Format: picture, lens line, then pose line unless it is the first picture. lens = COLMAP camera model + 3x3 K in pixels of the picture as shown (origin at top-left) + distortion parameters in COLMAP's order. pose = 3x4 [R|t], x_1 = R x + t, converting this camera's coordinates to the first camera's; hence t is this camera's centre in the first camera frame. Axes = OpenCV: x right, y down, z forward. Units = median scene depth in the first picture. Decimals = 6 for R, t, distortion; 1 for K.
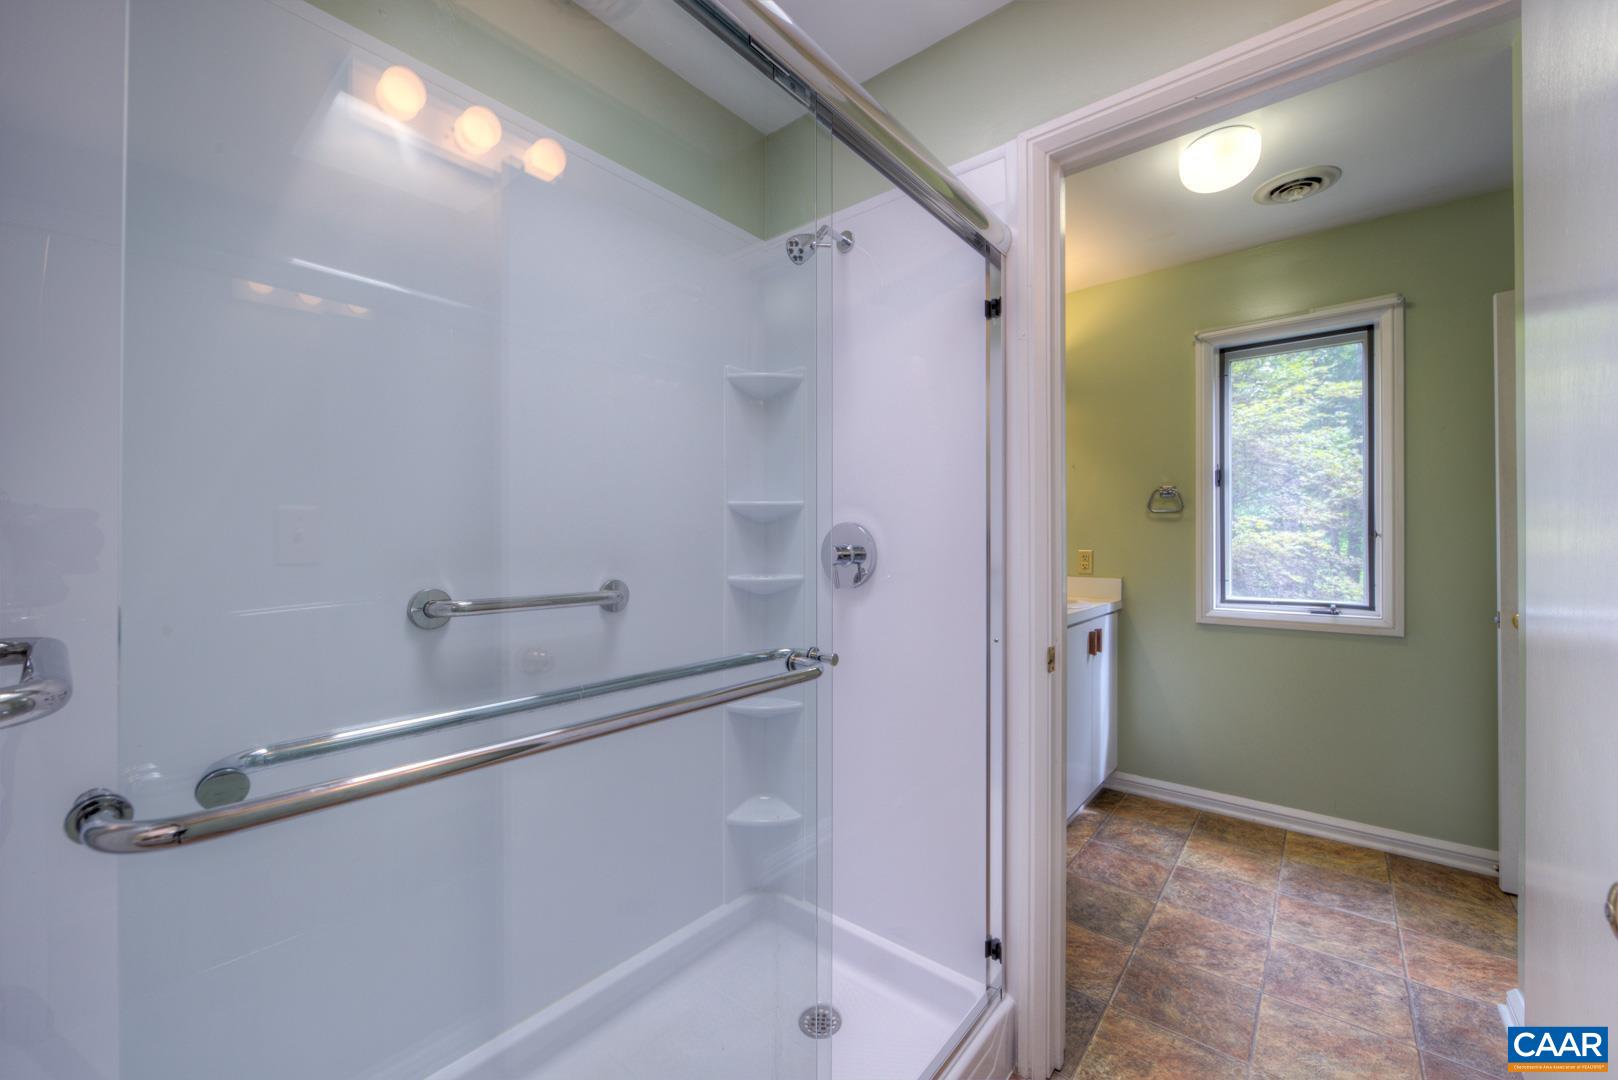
lens RADIAL K [[639.3, 0, 806.8], [0, 639.3, 540.5], [0, 0, 1]] dist [-0.007798, 0.000568]
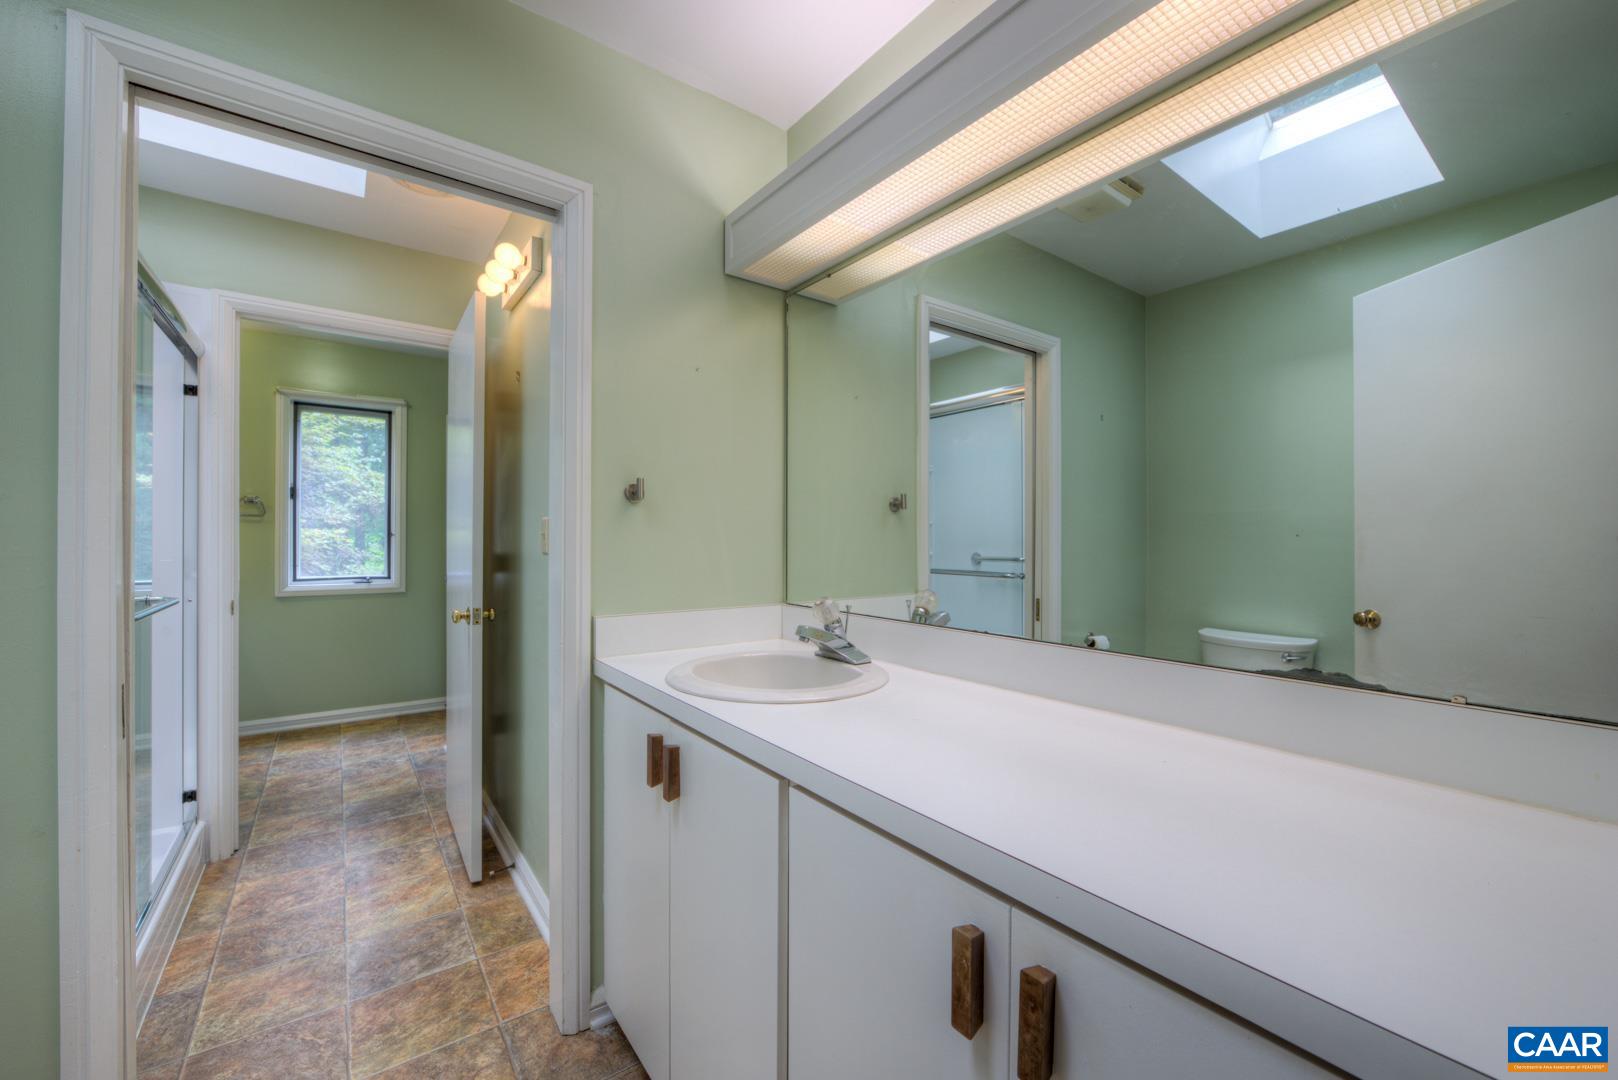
lens RADIAL K [[639.3, 0, 806.8], [0, 639.3, 540.5], [0, 0, 1]] dist [-0.007798, 0.000568]
pose [[0.239789, 0.000988, 0.970824, -0.480993], [-0.009142, 0.999957, 0.001240, -0.005599], [-0.970782, -0.009172, 0.239788, -0.475881]]
